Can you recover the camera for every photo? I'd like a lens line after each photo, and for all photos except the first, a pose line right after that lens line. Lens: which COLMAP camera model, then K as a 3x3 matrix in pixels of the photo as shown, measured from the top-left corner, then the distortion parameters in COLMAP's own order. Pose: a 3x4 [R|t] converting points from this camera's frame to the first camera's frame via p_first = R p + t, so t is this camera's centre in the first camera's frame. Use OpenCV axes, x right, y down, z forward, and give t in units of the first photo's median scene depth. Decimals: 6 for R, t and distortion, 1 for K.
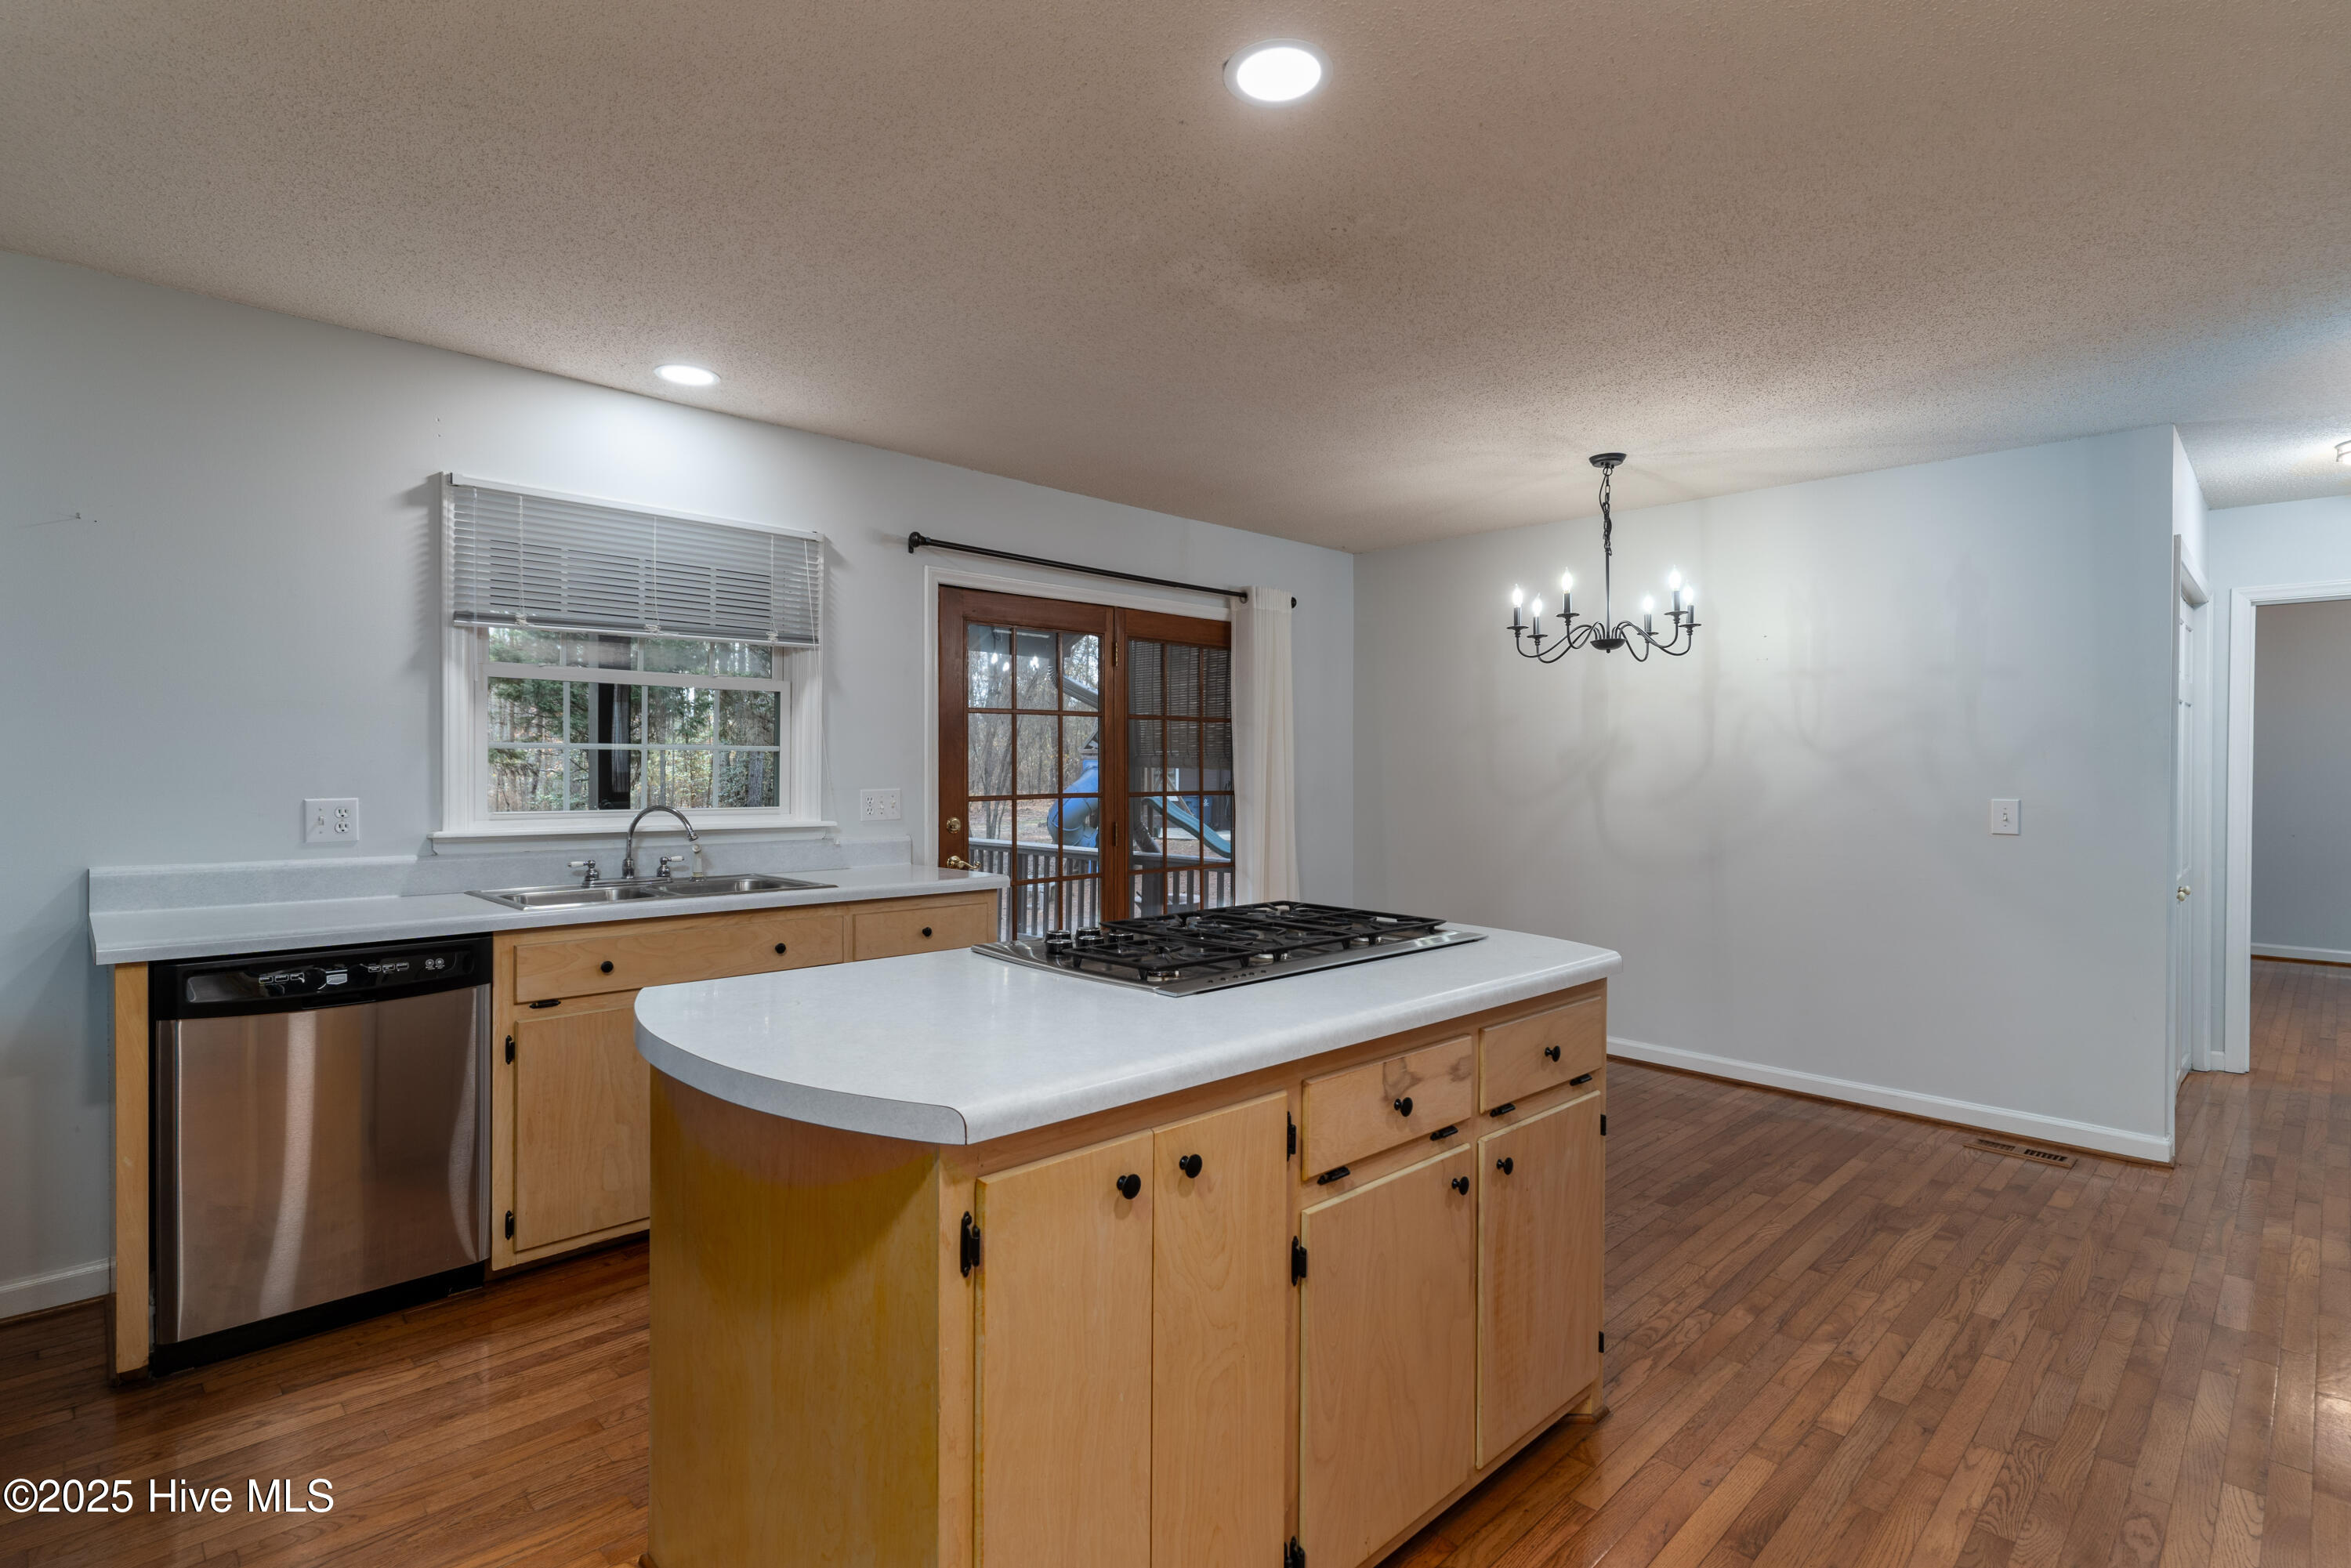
lens RADIAL K [[1151.6, 0, 1170.9], [0, 1151.6, 783.3], [0, 0, 1]] dist [0.006953, 0.000935]
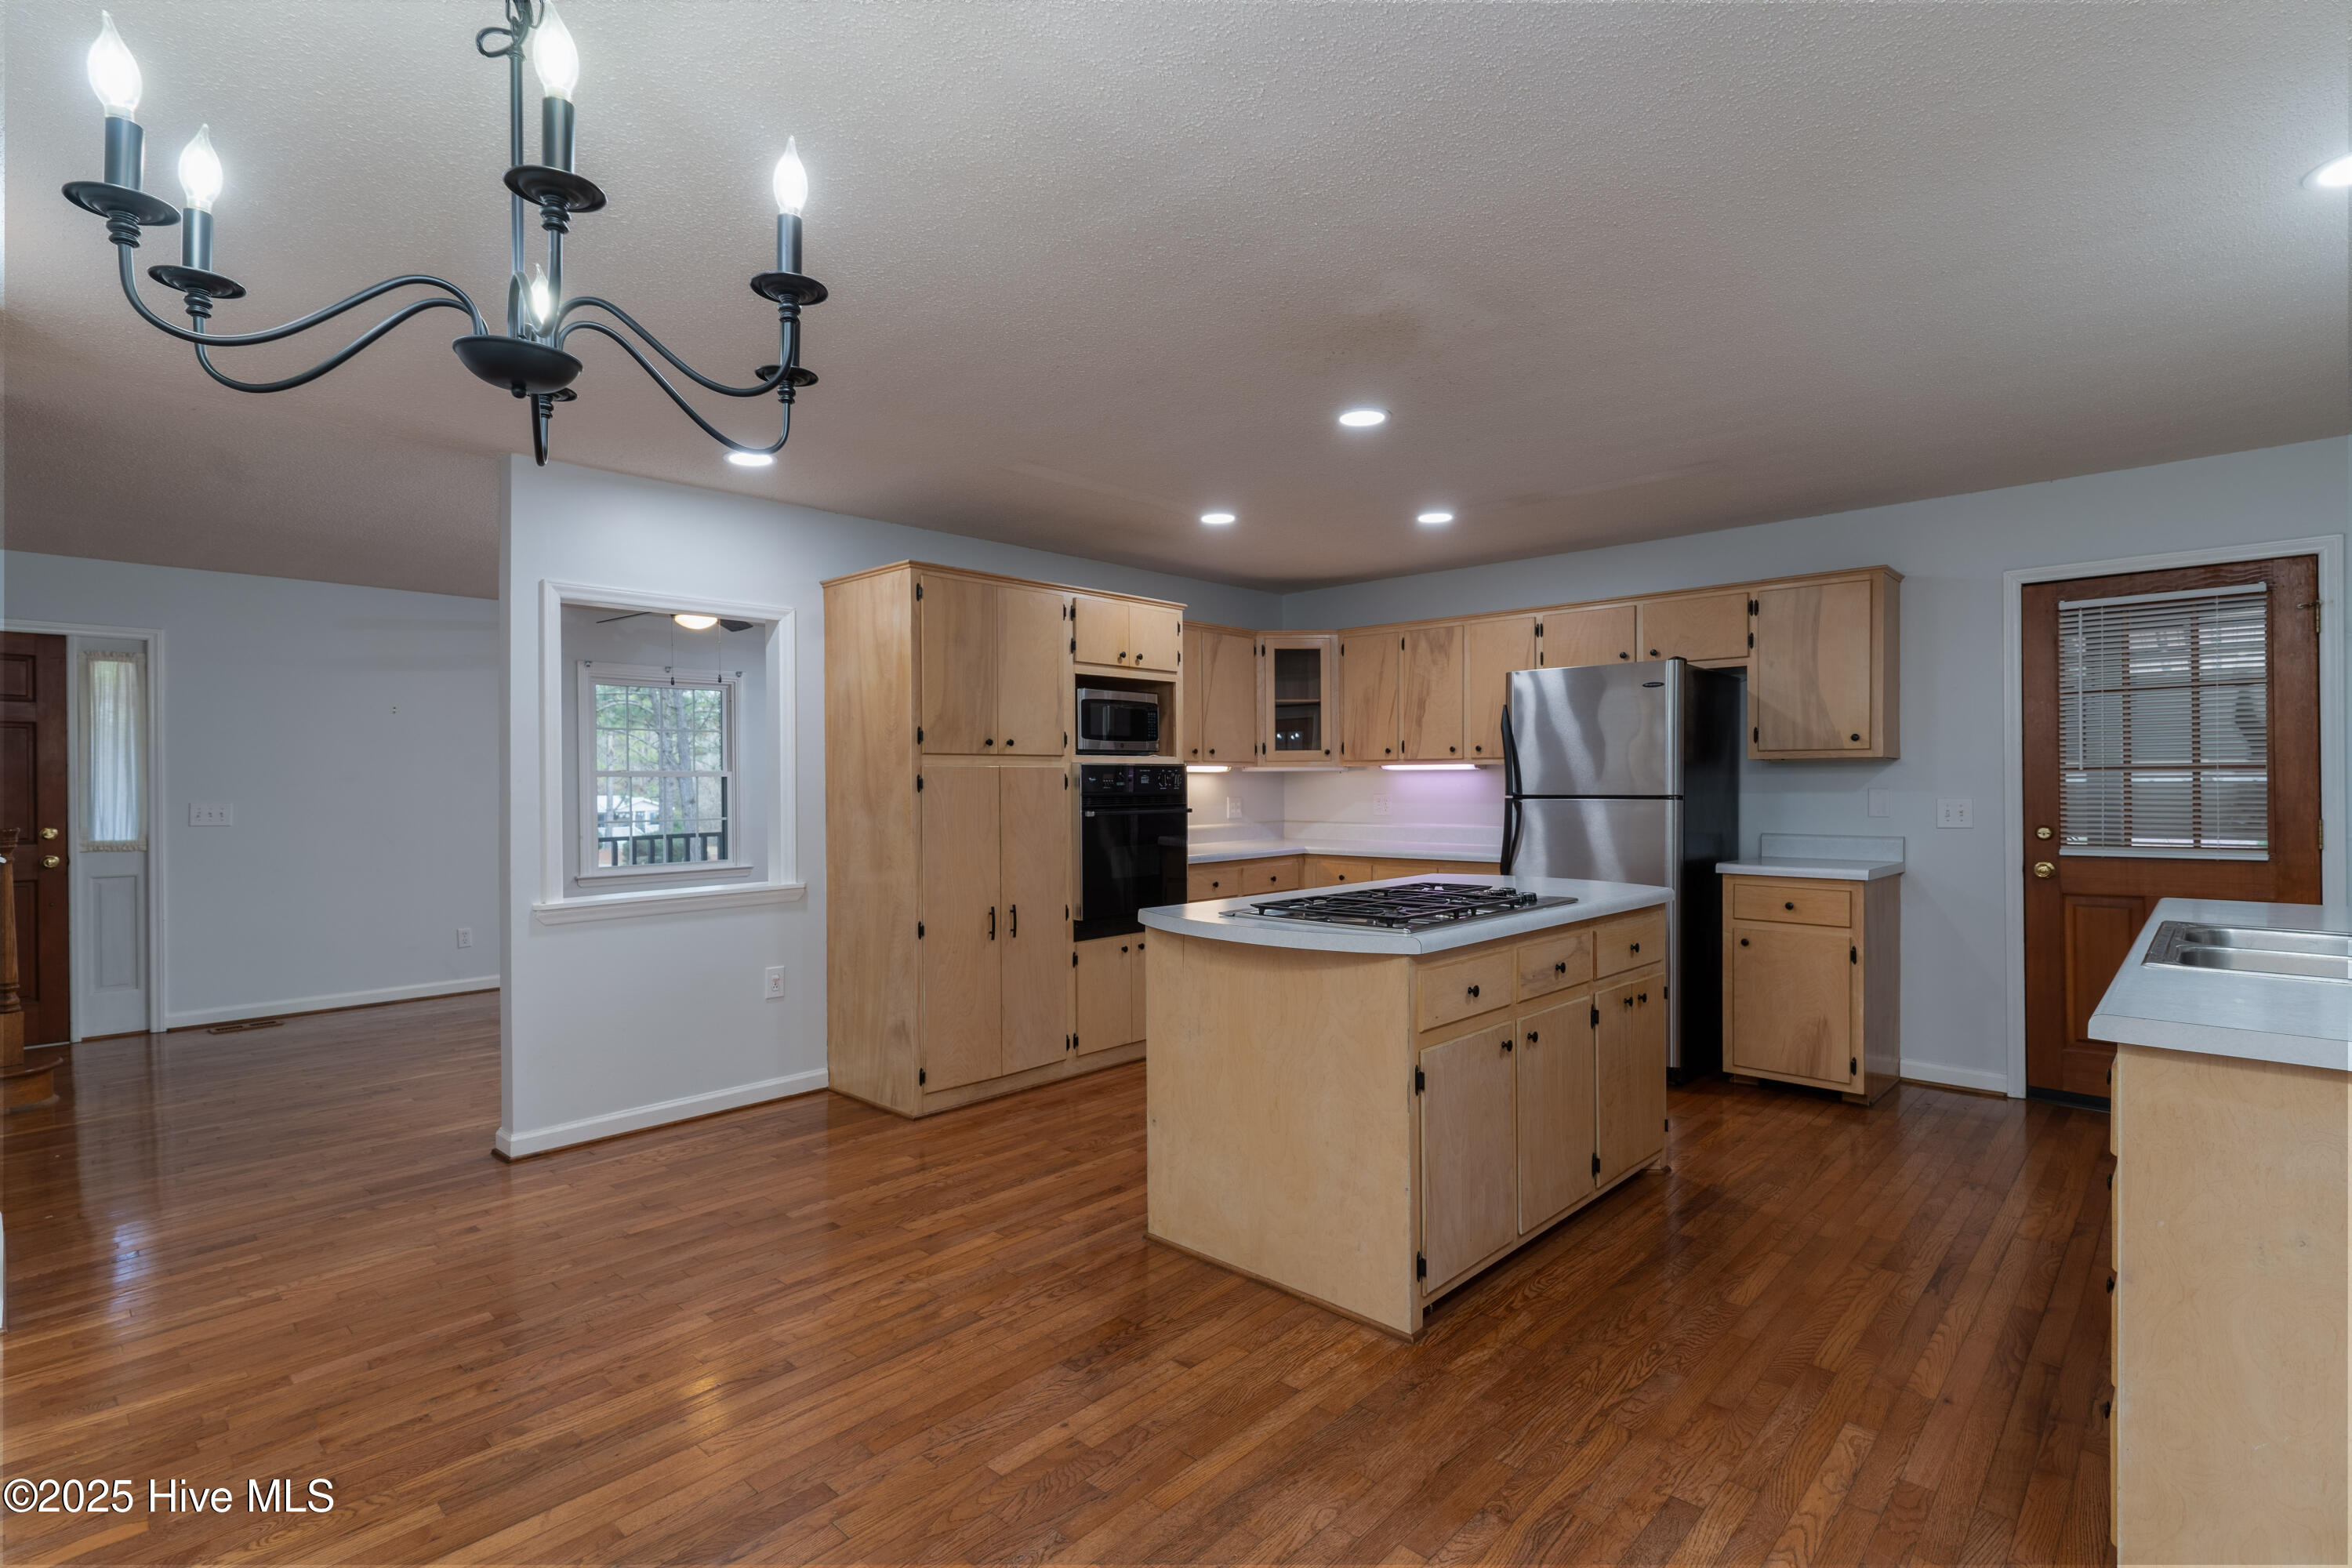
lens RADIAL K [[1152.1, 0, 1180.0], [0, 1152.1, 789.9], [0, 0, 1]] dist [0.006953, 0.000935]
pose [[-0.998720, -0.004764, -0.050357, 0.350510], [-0.005623, 0.999841, 0.016944, -0.024807], [0.050269, 0.017205, -0.998588, 2.073279]]
